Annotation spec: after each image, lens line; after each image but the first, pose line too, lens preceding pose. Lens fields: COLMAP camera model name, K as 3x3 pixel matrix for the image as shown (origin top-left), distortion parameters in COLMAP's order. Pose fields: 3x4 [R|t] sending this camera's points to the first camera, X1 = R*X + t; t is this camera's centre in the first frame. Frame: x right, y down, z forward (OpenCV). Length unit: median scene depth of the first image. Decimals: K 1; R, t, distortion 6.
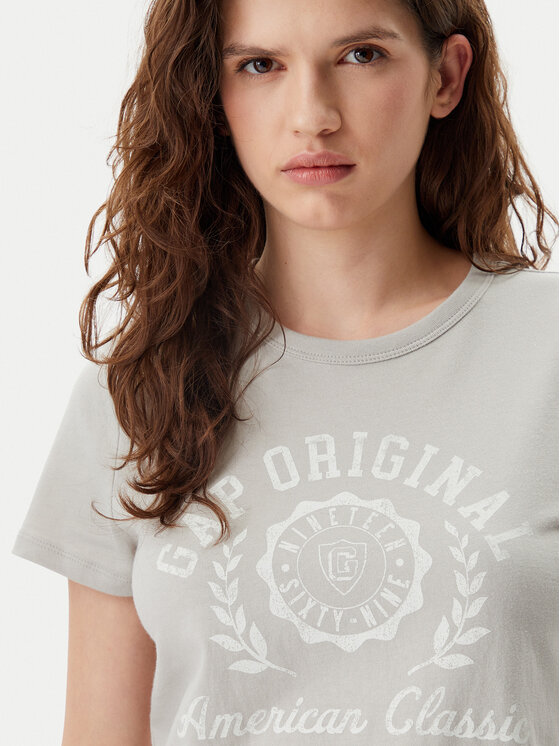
lens RADIAL K [[1929.5, 0, 280.0], [0, 1929.5, 373.0], [0, 0, 1]] dist [0.525978, -23.695952]
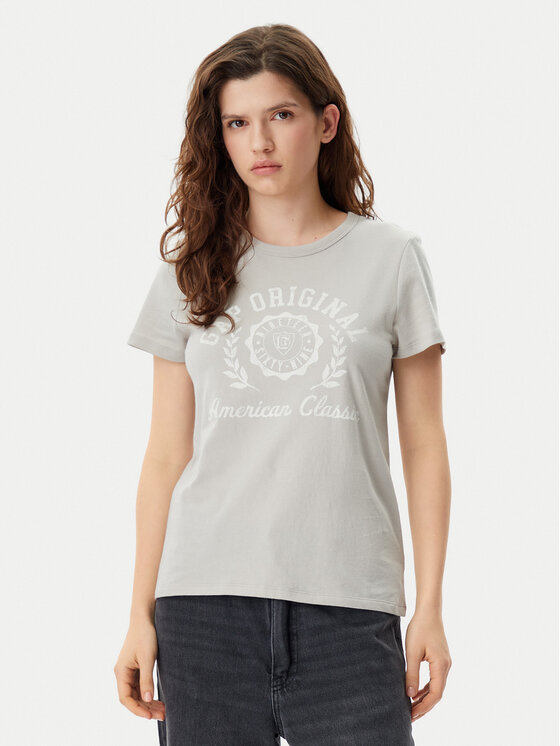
lens RADIAL K [[1929.5, 0, 280.0], [0, 1929.5, 373.0], [0, 0, 1]] dist [0.525978, -23.695952]
pose [[0.997894, 0.047394, 0.044295, -0.069224], [-0.045535, 0.998077, -0.042069, 0.228368], [-0.046203, 0.039963, 0.998132, -1.236562]]
